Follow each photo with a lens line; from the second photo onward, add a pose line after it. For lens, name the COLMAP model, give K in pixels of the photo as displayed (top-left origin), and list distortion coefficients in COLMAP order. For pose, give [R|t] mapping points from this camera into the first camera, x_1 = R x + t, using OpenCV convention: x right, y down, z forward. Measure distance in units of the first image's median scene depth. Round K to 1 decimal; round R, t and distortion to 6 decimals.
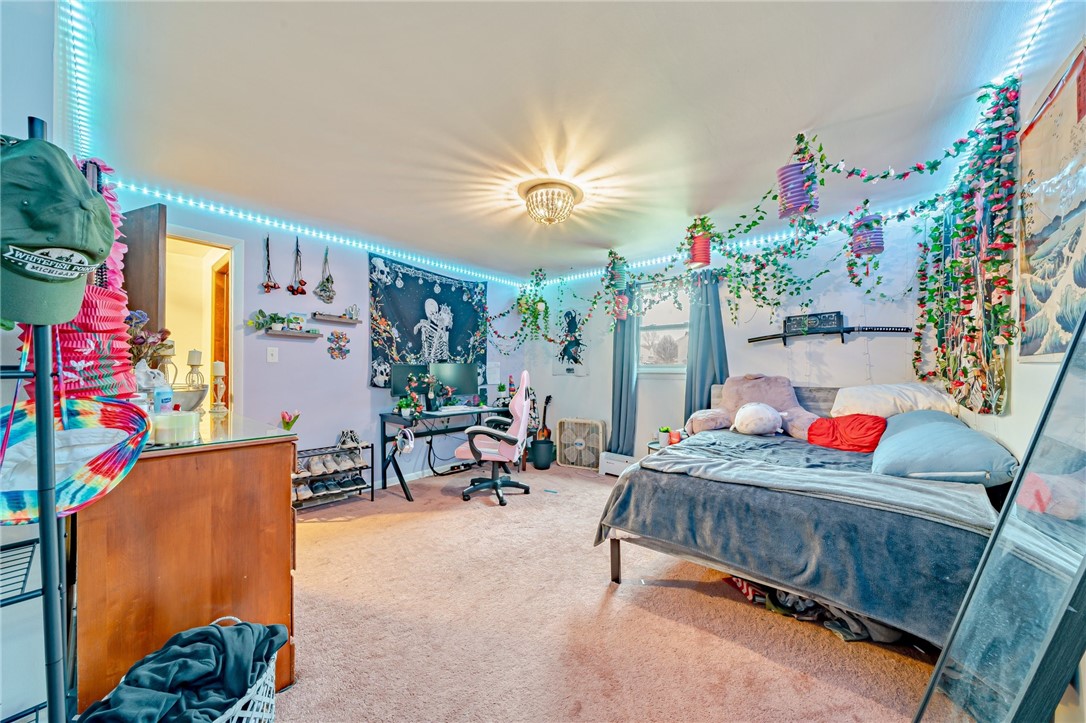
lens RADIAL K [[376.3, 0, 533.9], [0, 376.3, 366.7], [0, 0, 1]] dist [-0.004110, 0.000236]
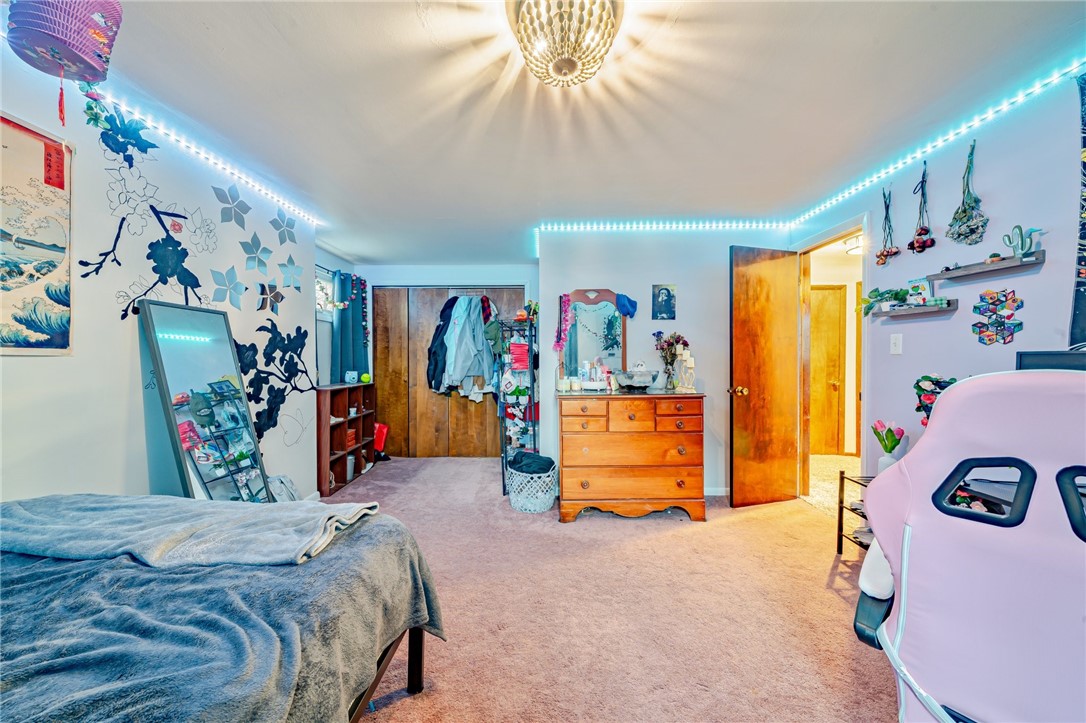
lens RADIAL K [[376.3, 0, 537.3], [0, 376.3, 365.5], [0, 0, 1]] dist [-0.004110, 0.000236]
pose [[-0.770292, 0.003004, -0.637684, 0.314281], [0.001448, 0.999995, 0.002961, 0.007128], [0.637690, 0.001358, -0.770292, 1.081217]]
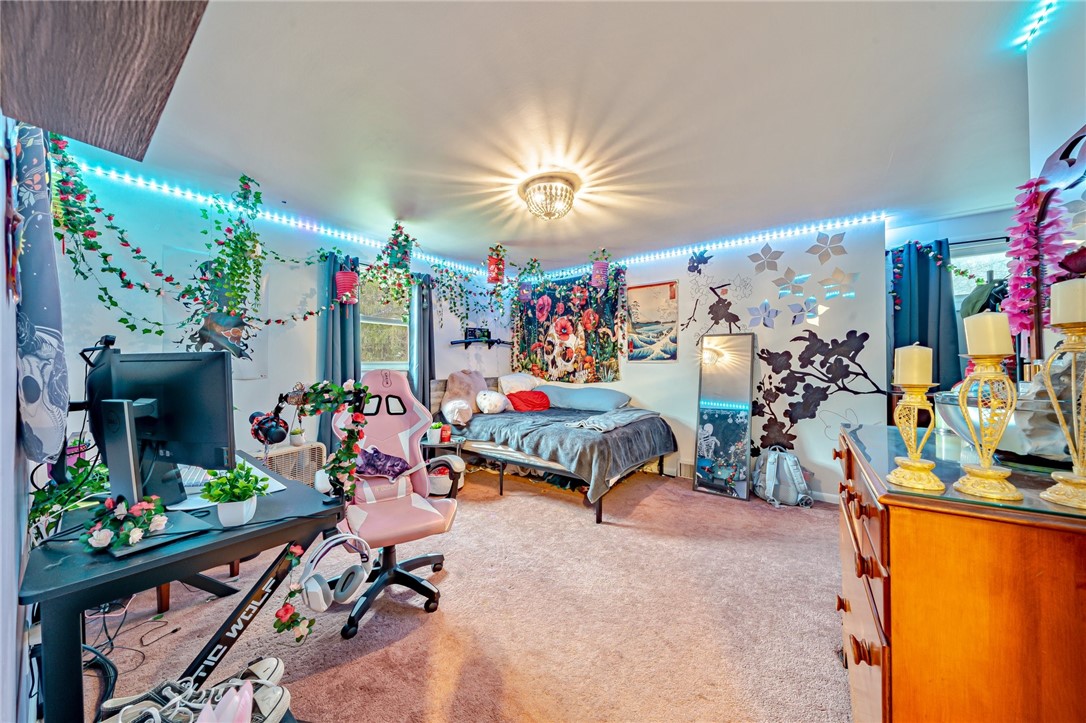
lens RADIAL K [[376.3, 0, 532.7], [0, 376.3, 363.2], [0, 0, 1]] dist [-0.004110, 0.000236]
pose [[-0.065874, 0.003562, 0.997822, -0.743968], [-0.001647, 0.999992, -0.003678, 0.001997], [-0.997827, -0.001885, -0.065868, 0.878043]]
